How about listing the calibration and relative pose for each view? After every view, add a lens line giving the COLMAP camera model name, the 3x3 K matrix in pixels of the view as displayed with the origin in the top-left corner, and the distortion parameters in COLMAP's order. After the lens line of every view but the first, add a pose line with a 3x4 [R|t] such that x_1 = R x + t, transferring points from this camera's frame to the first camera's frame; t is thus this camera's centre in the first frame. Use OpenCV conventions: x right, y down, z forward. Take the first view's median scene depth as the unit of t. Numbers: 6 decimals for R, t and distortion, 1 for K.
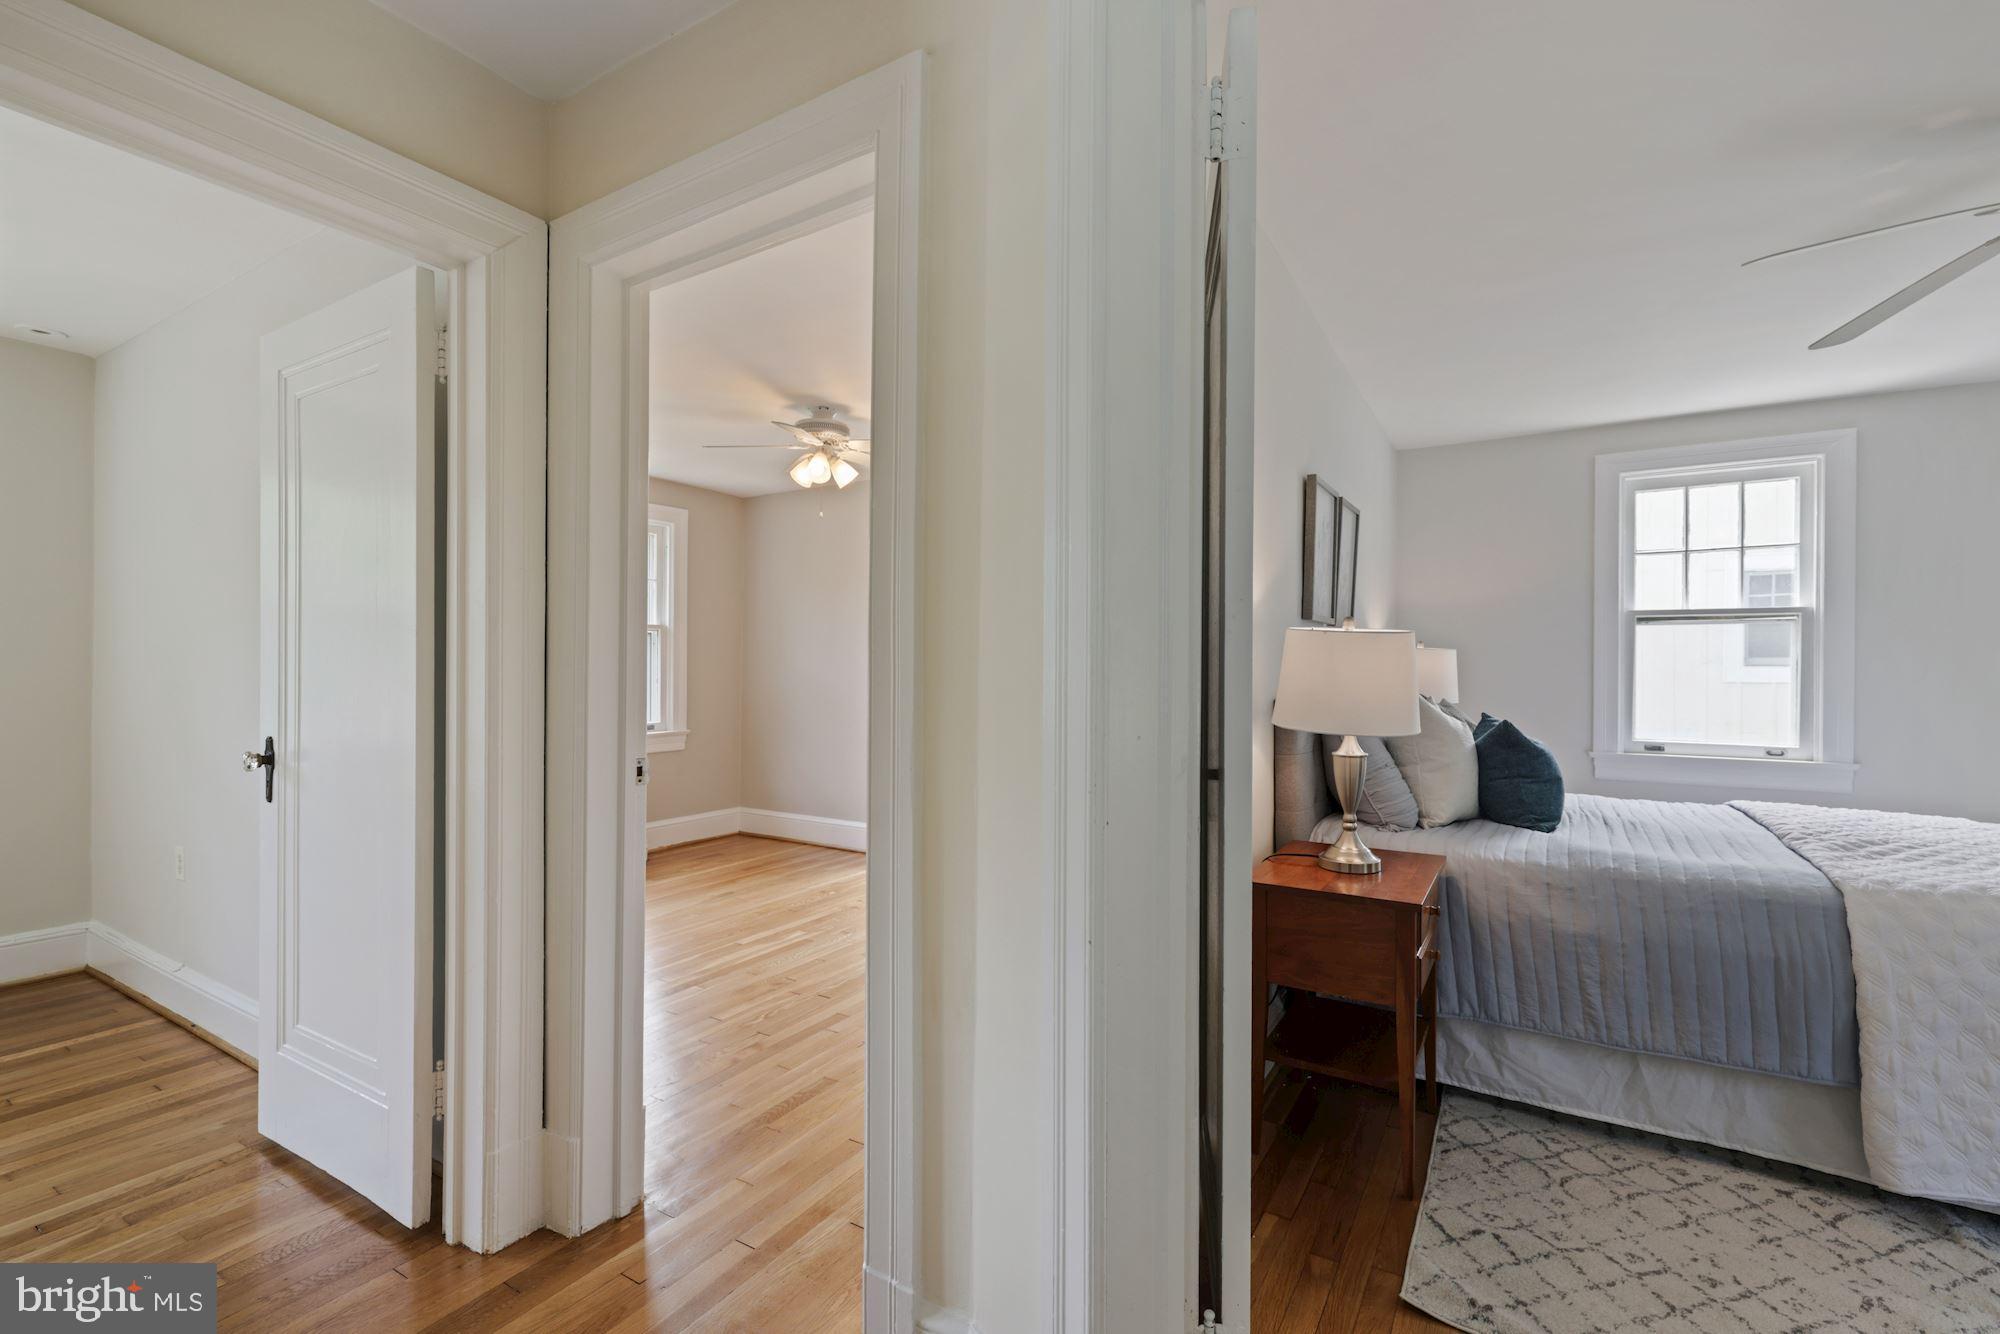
lens RADIAL K [[871.8, 0, 995.6], [0, 871.8, 672.5], [0, 0, 1]] dist [-0.001754, 0.000480]
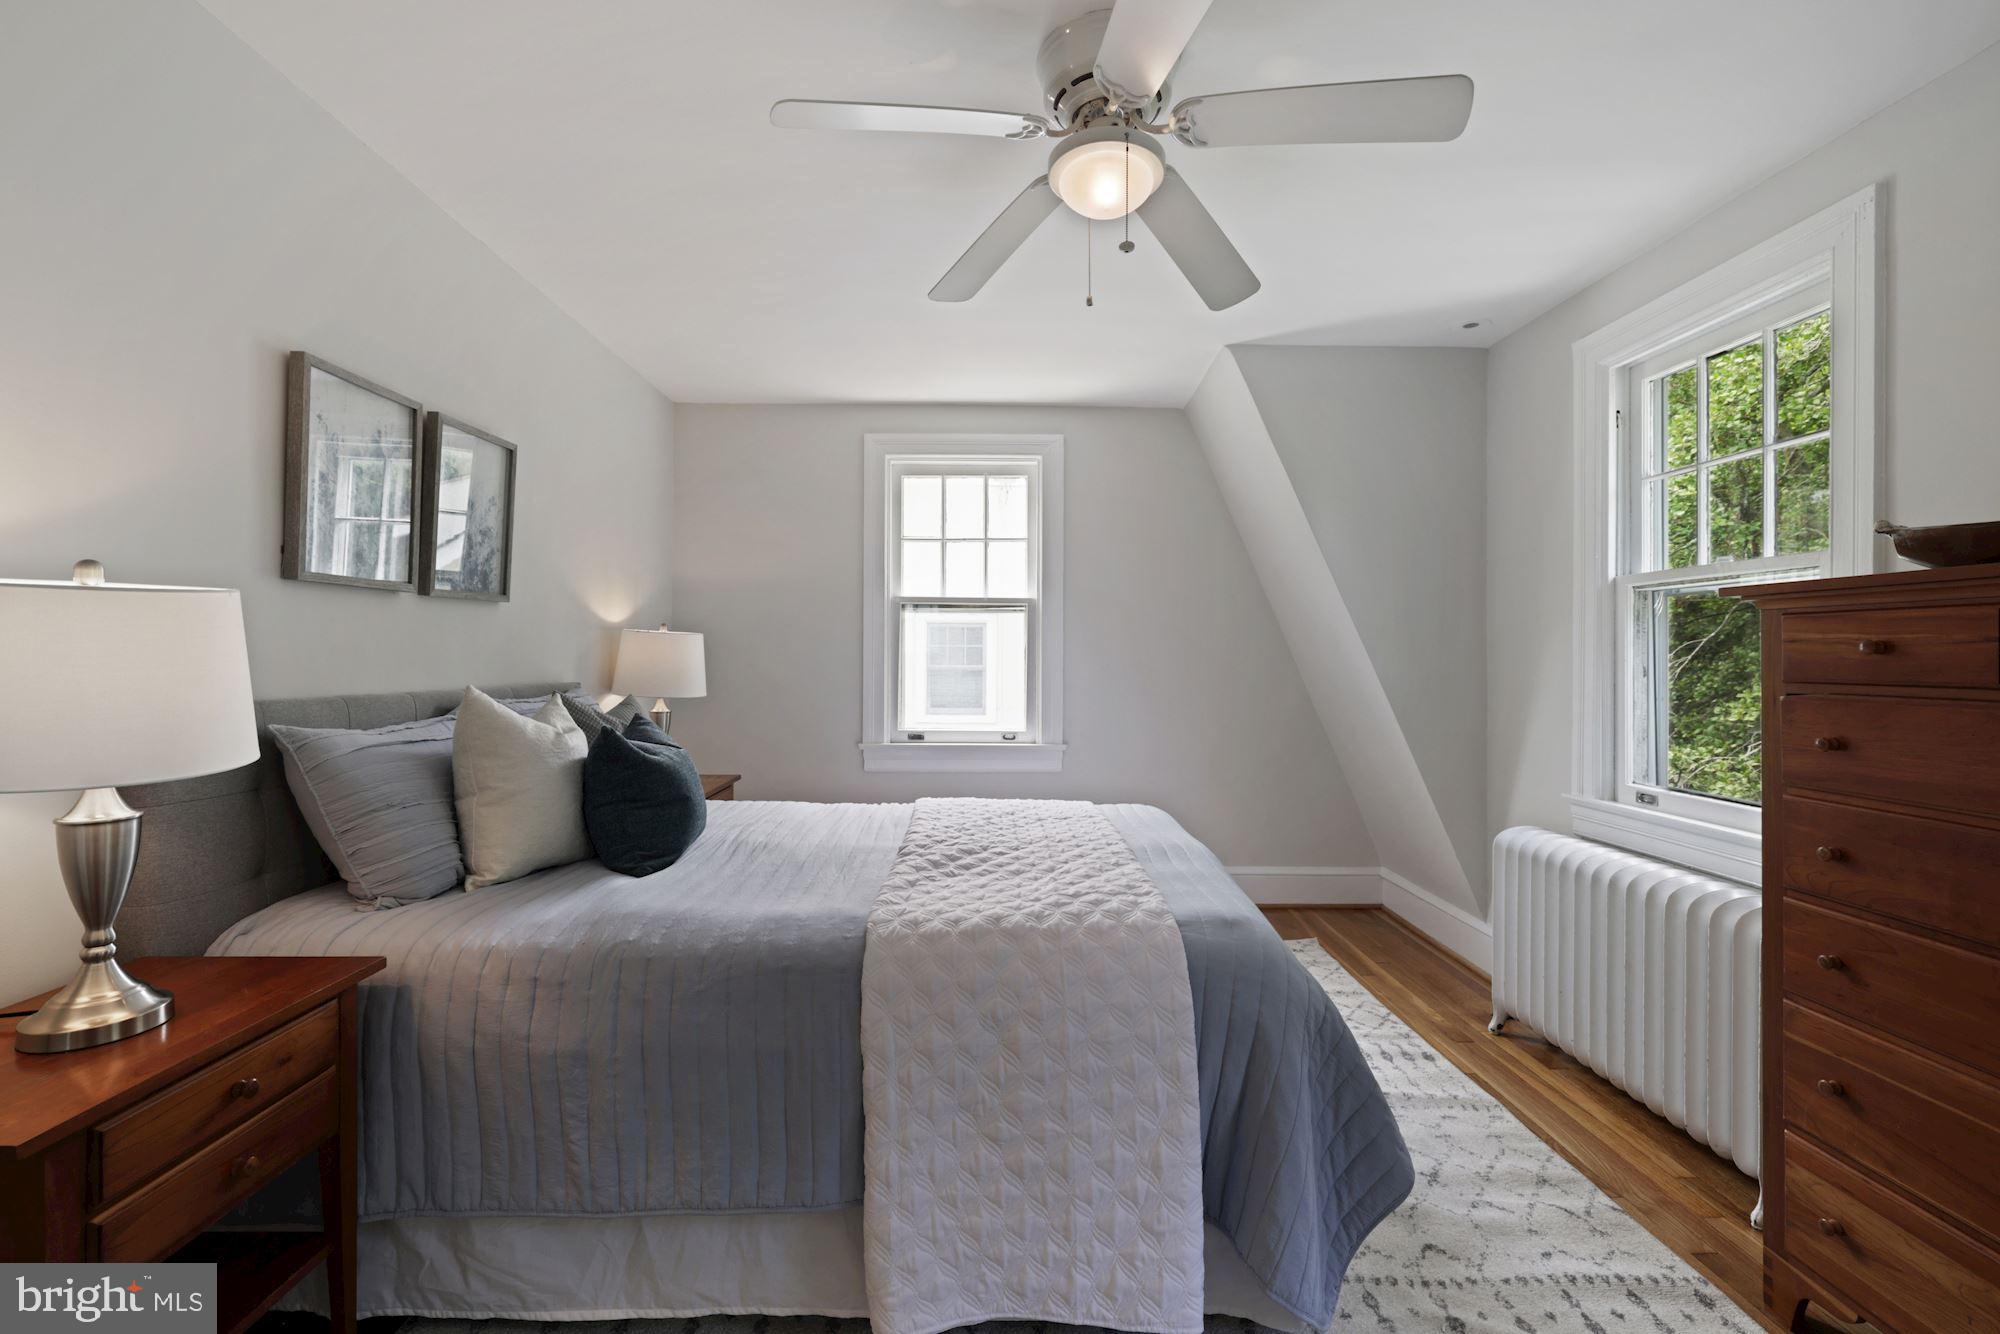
lens RADIAL K [[871.8, 0, 982.7], [0, 871.8, 651.9], [0, 0, 1]] dist [-0.001754, 0.000480]
pose [[0.842161, 0.002653, 0.539219, 0.545722], [0.001873, 0.999967, -0.007846, -0.002585], [-0.539222, 0.007618, 0.842129, 0.242482]]
